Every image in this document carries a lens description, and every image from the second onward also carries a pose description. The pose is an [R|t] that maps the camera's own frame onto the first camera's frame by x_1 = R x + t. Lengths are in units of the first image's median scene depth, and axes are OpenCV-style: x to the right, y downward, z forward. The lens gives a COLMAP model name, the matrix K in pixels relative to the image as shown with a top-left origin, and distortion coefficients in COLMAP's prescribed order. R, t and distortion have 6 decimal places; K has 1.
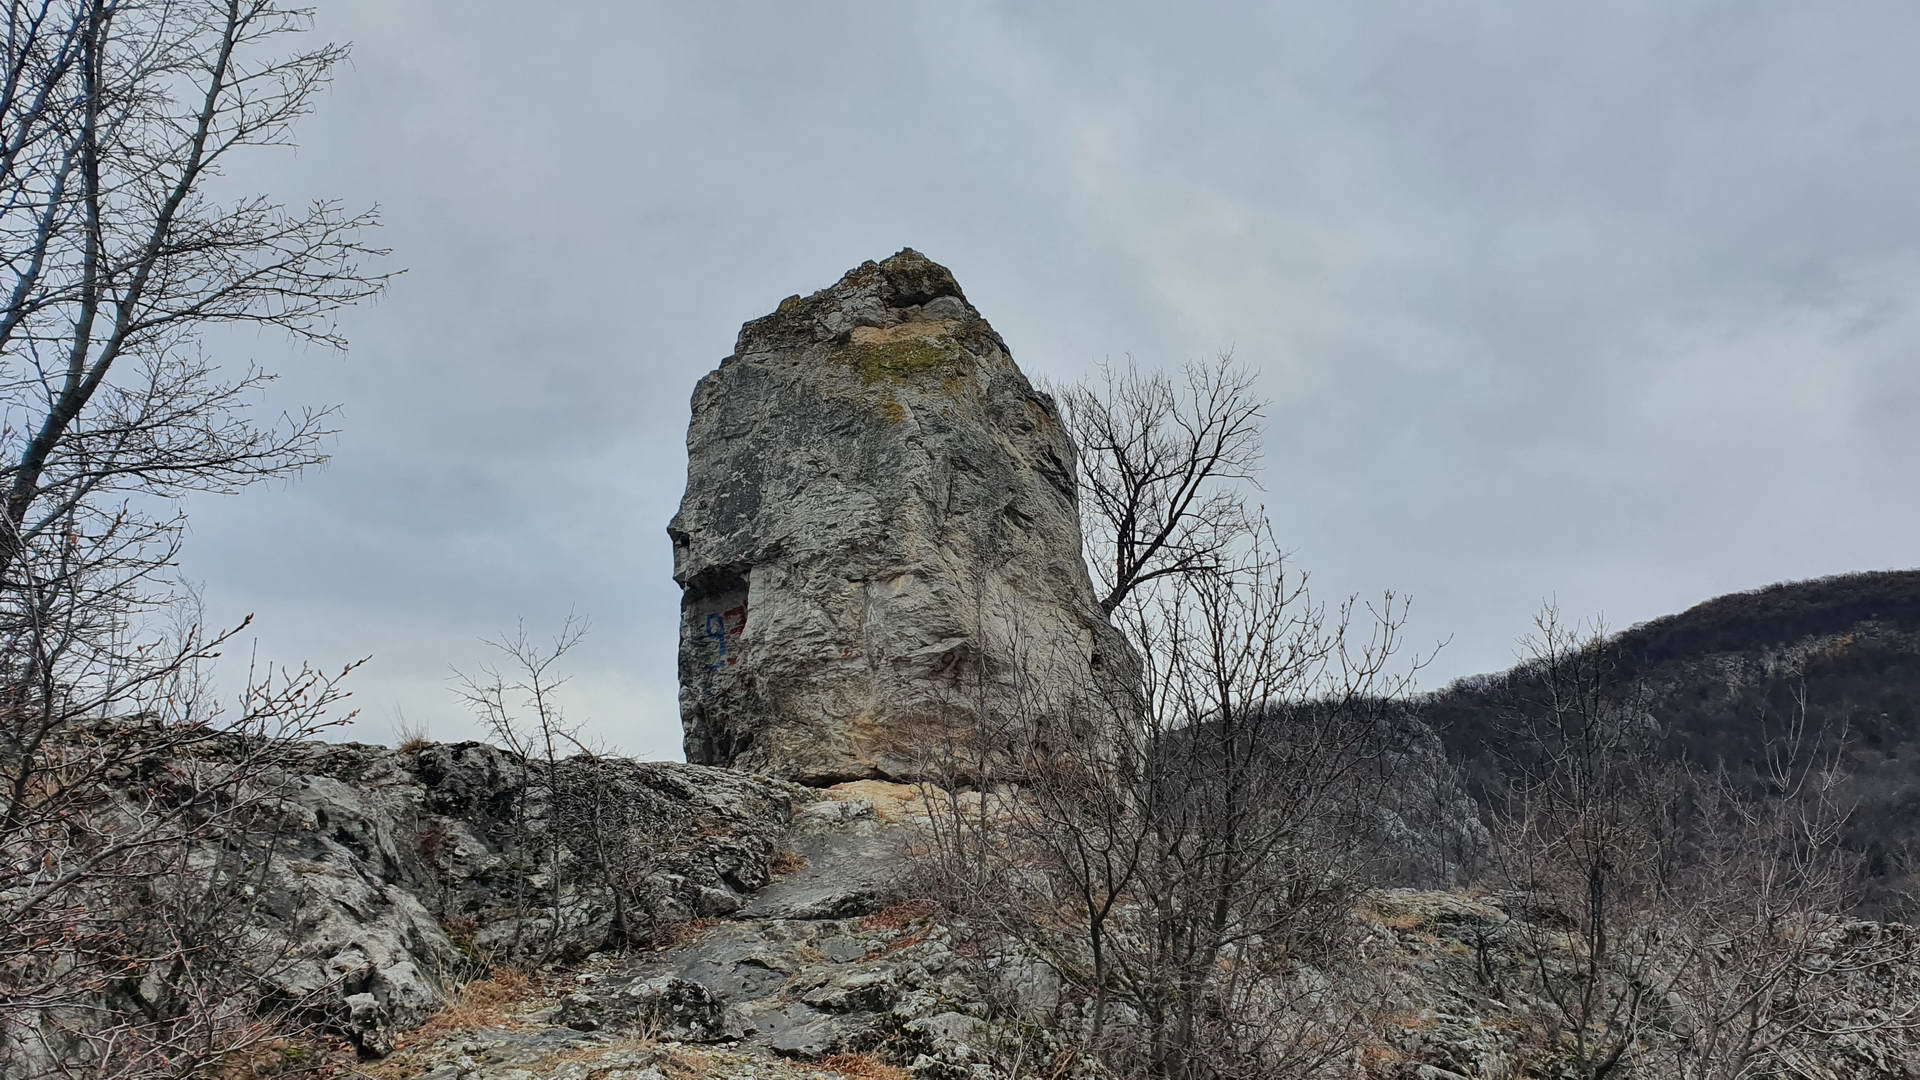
lens RADIAL K [[1491.7, 0, 960.0], [0, 1491.7, 540.0], [0, 0, 1]] dist [0.003107, 0.004172]
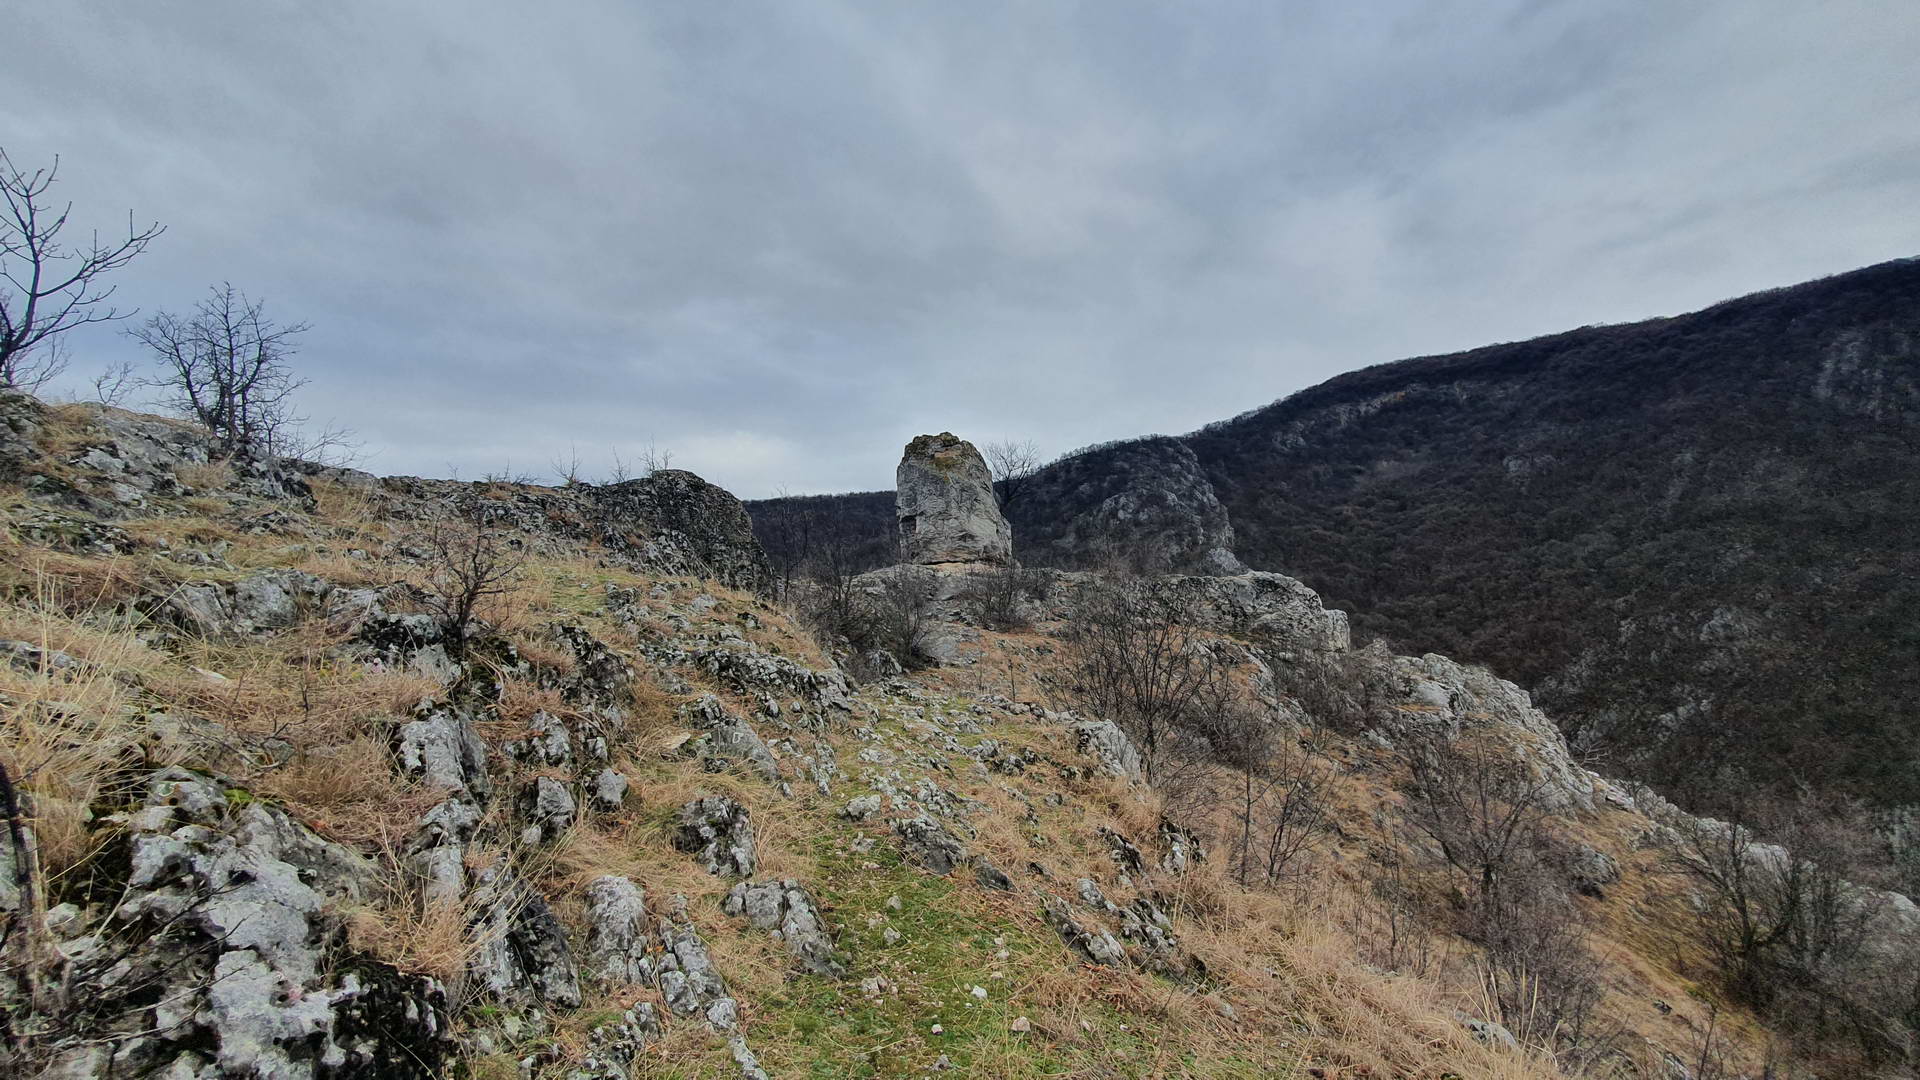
lens RADIAL K [[748.5, 0, 960.0], [0, 748.5, 540.0], [0, 0, 1]] dist [-0.000771, -0.000119]
pose [[0.998475, -0.055052, -0.004211, -0.006889], [0.054563, 0.972167, 0.227847, -0.374967], [-0.008450, -0.227729, 0.973688, -1.057526]]
